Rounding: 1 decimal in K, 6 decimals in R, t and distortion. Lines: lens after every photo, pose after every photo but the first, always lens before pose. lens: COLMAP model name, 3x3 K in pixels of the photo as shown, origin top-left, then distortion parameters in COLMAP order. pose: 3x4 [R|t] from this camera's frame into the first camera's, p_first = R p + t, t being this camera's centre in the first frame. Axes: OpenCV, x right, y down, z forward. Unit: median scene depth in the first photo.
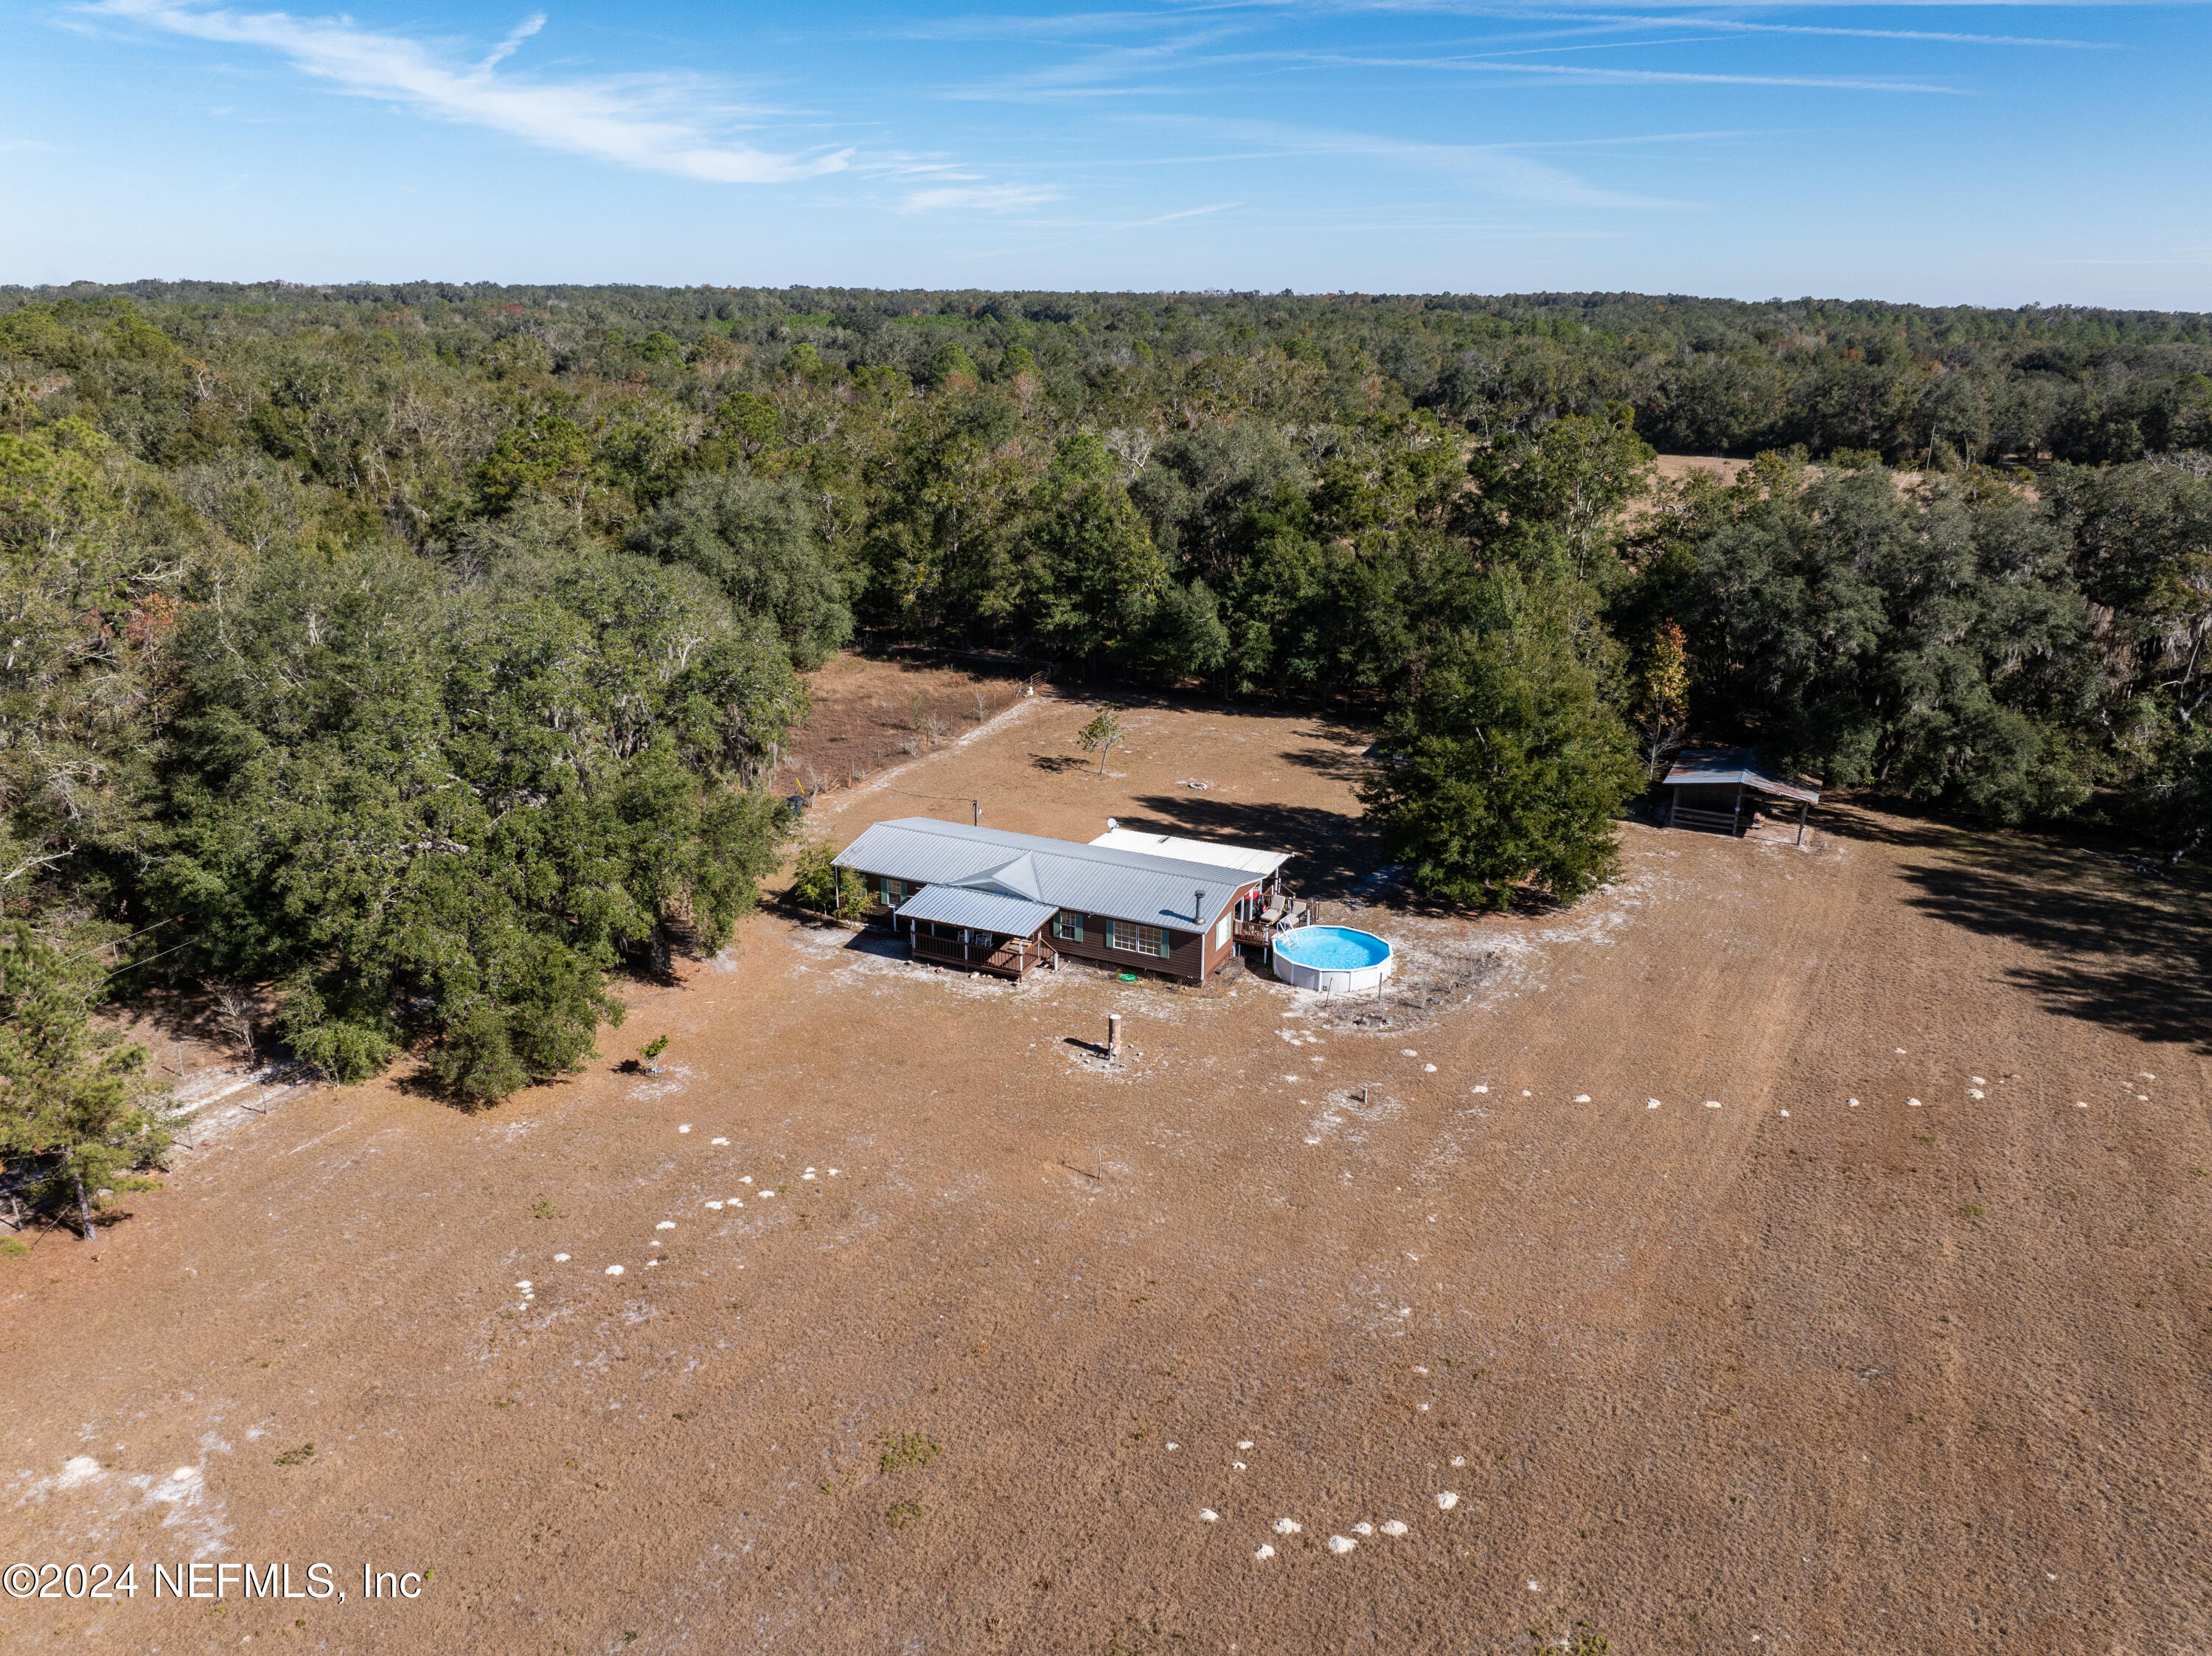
lens RADIAL K [[1557.0, 0, 1101.6], [0, 1557.0, 828.8], [0, 0, 1]] dist [-0.037728, -0.001384]
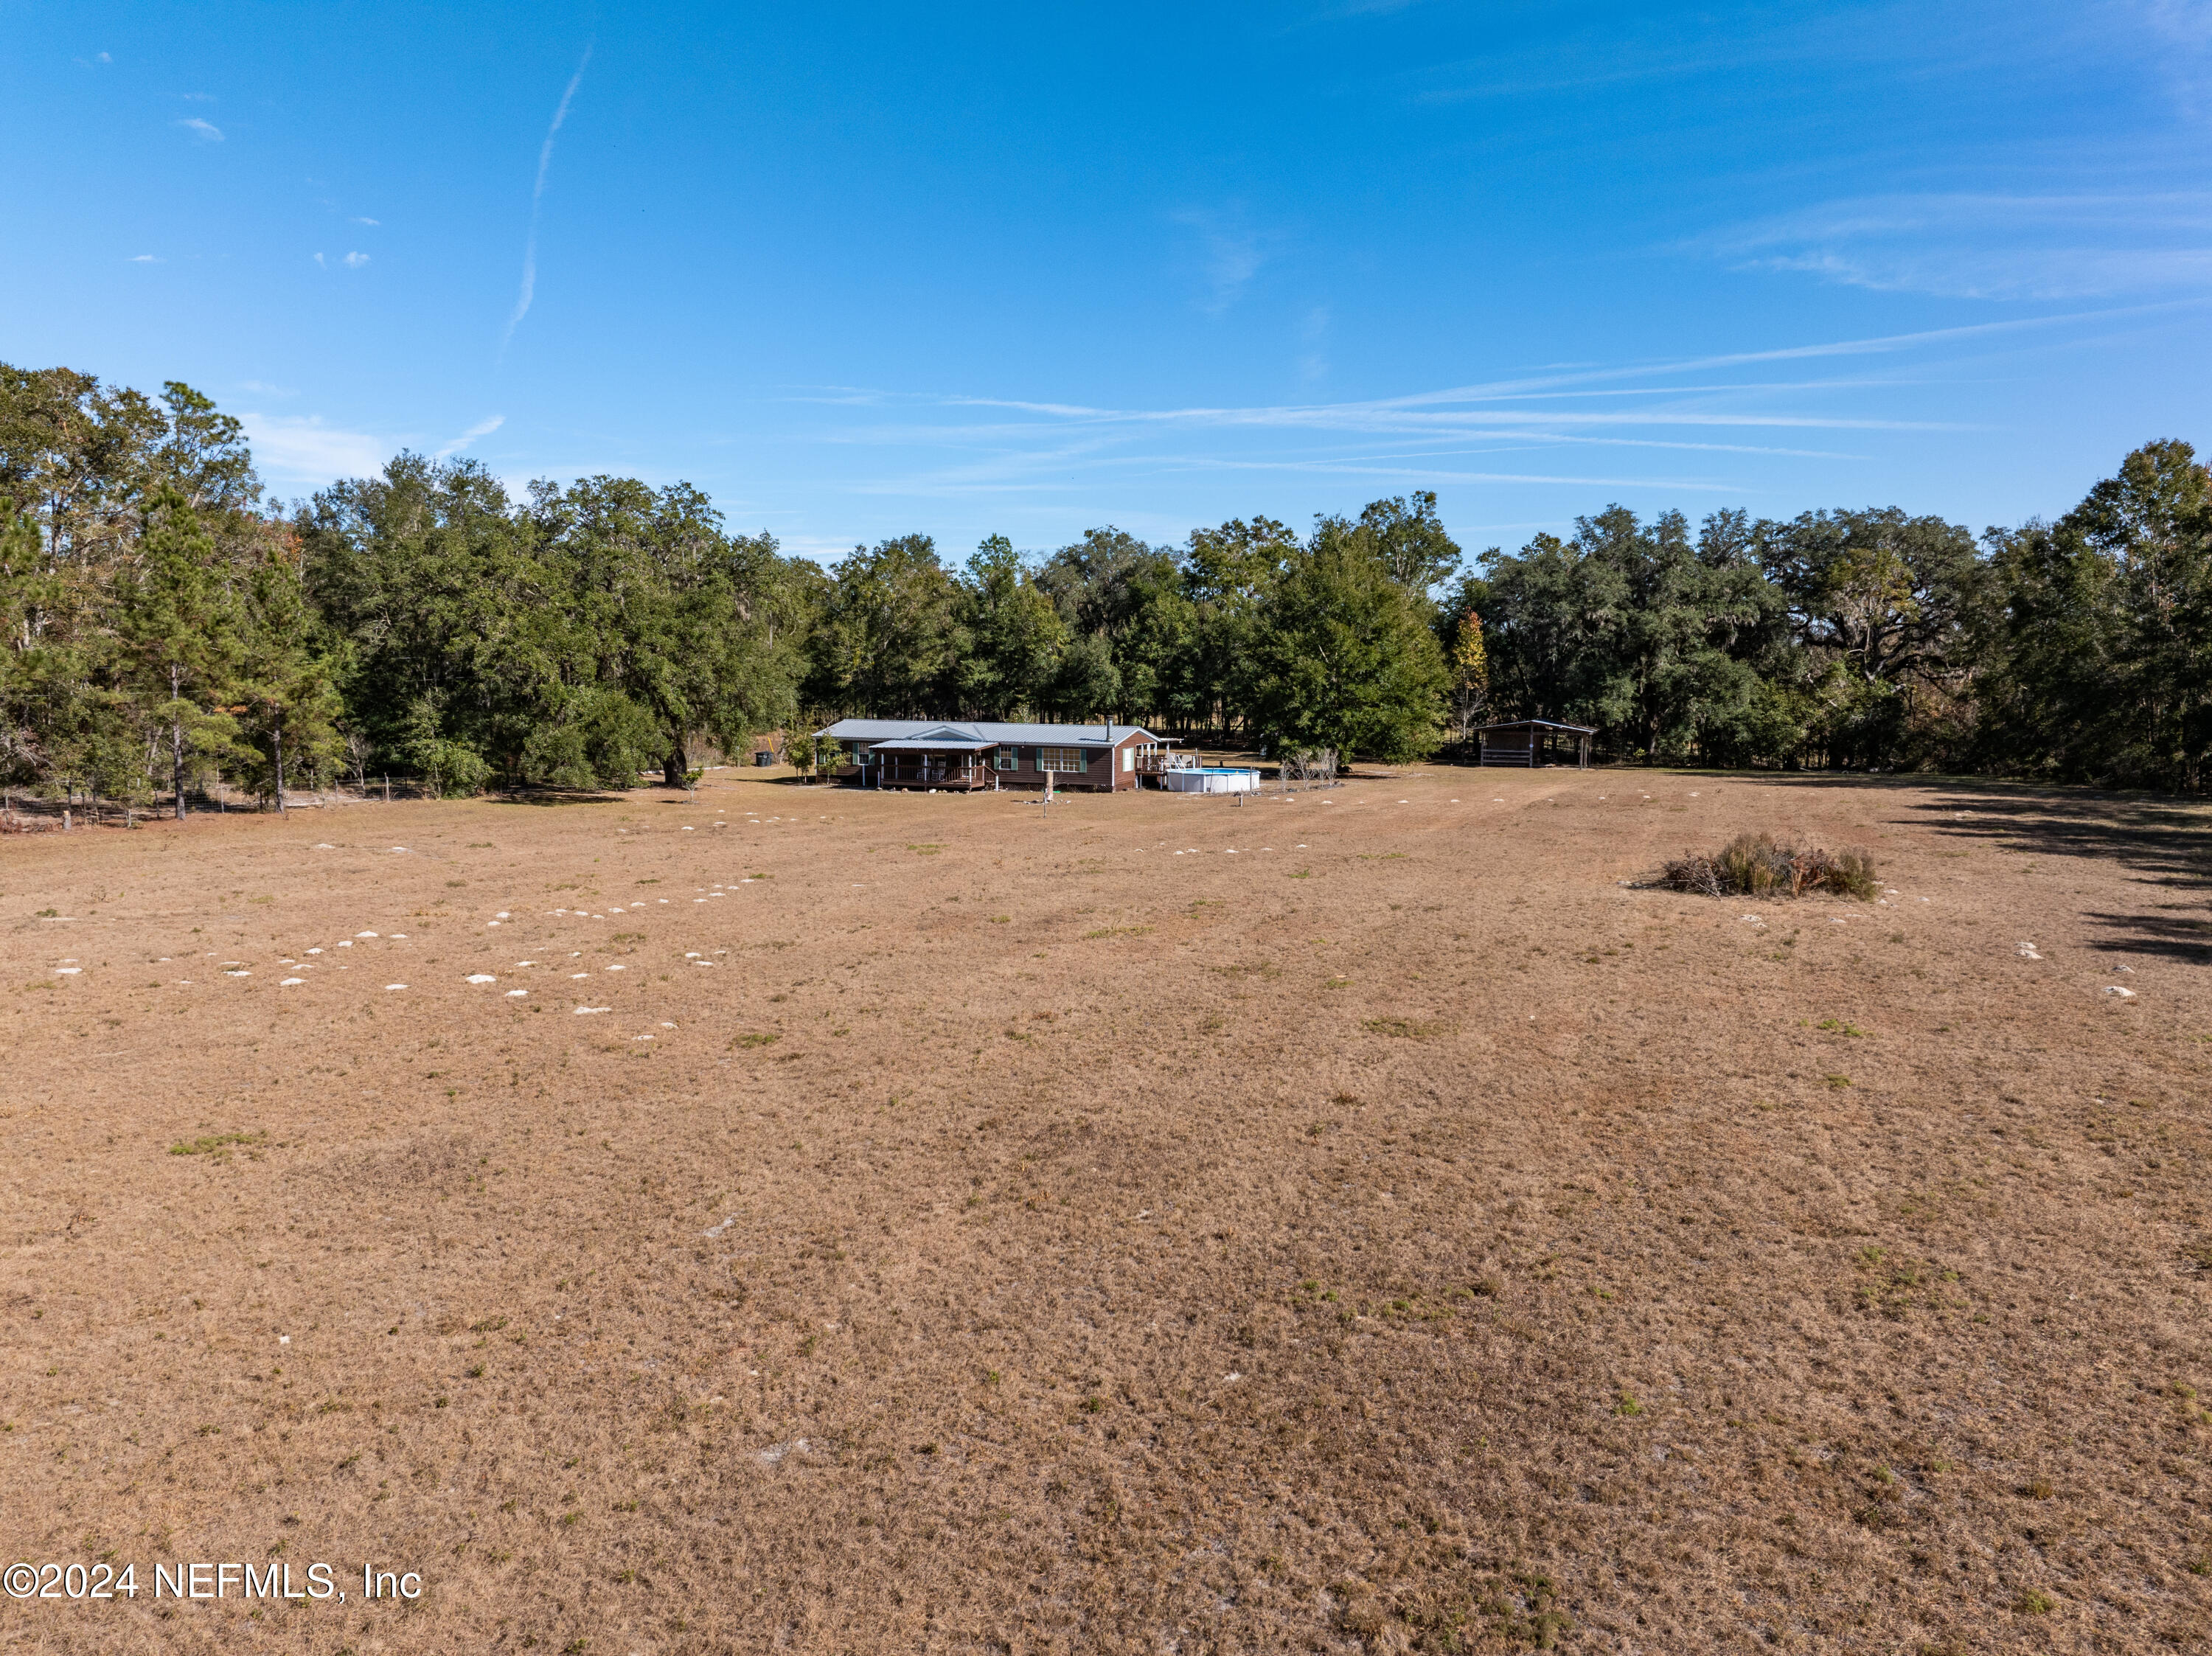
lens RADIAL K [[1566.1, 0, 1106.9], [0, 1566.1, 817.8], [0, 0, 1]] dist [-0.058800, 0.033075]
pose [[0.996708, -0.005377, 0.080897, -0.033433], [0.023957, 0.972776, -0.230506, 0.315914], [-0.077456, 0.231685, 0.969702, -0.178071]]
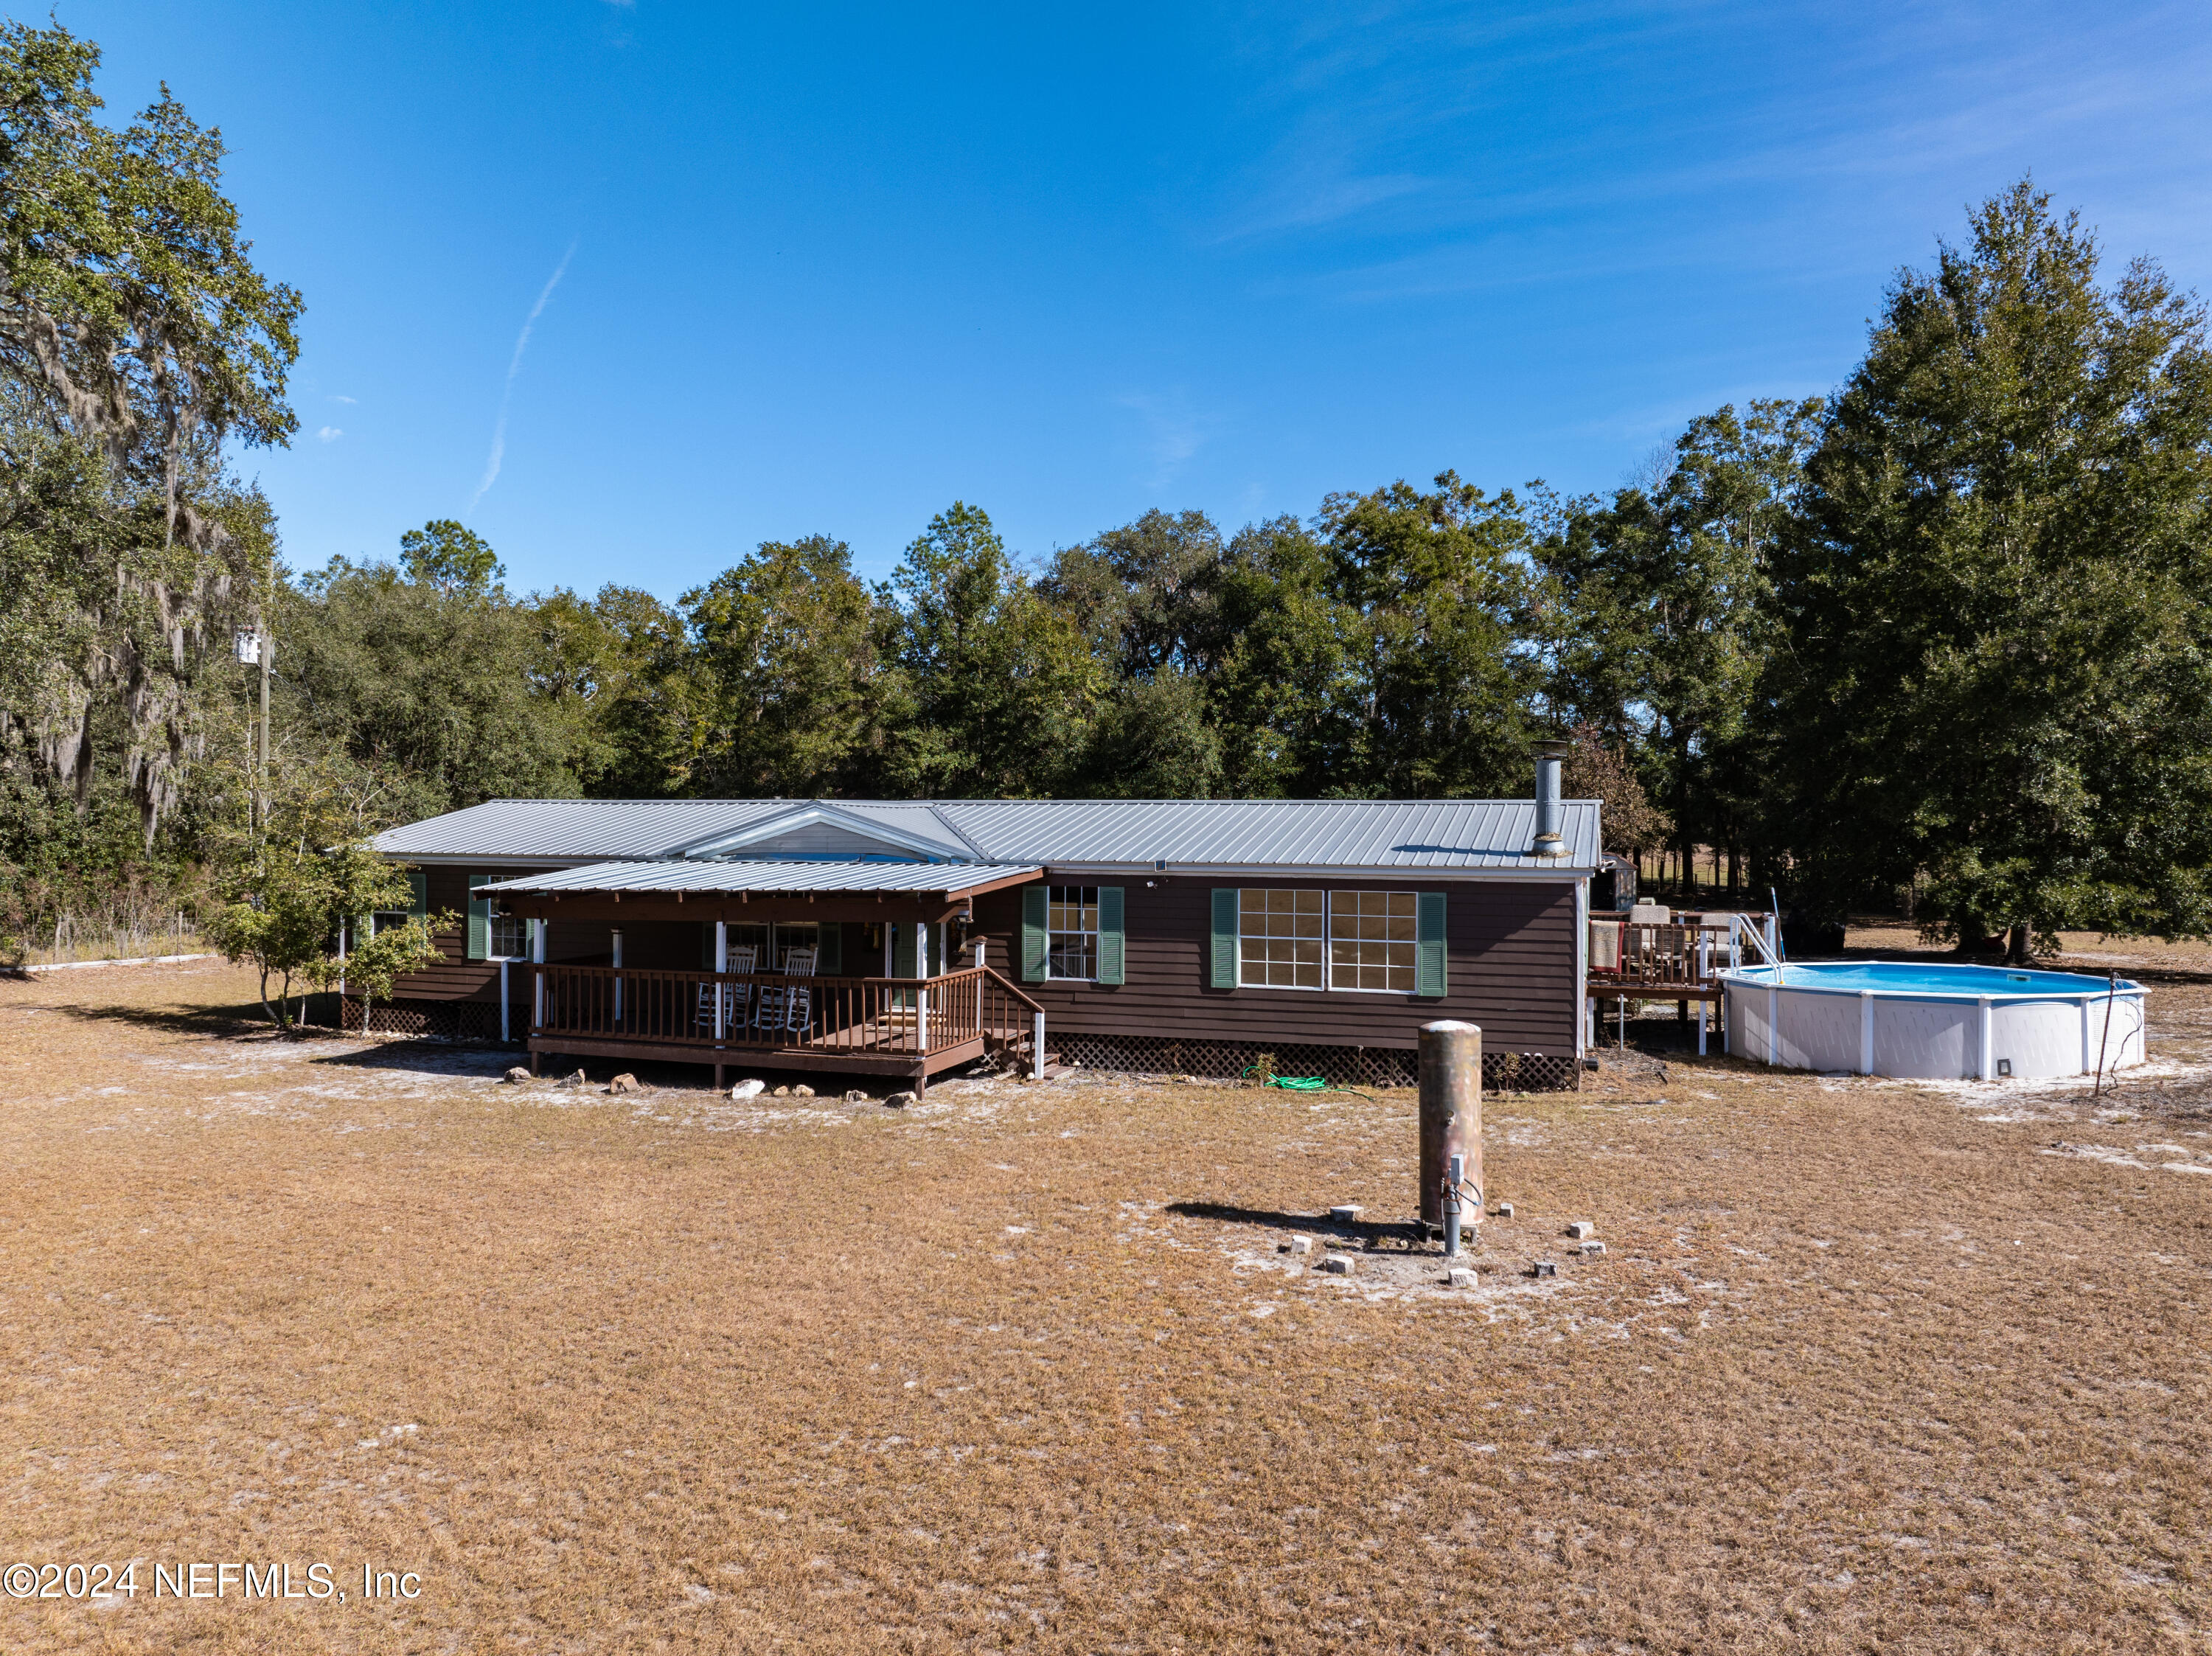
lens RADIAL K [[1557.0, 0, 1101.6], [0, 1557.0, 828.8], [0, 0, 1]] dist [-0.037728, -0.001384]
pose [[0.993077, -0.003388, 0.117415, -0.039834], [0.040904, 0.946996, -0.318629, 0.108185], [-0.110112, 0.321226, 0.940579, 0.557154]]
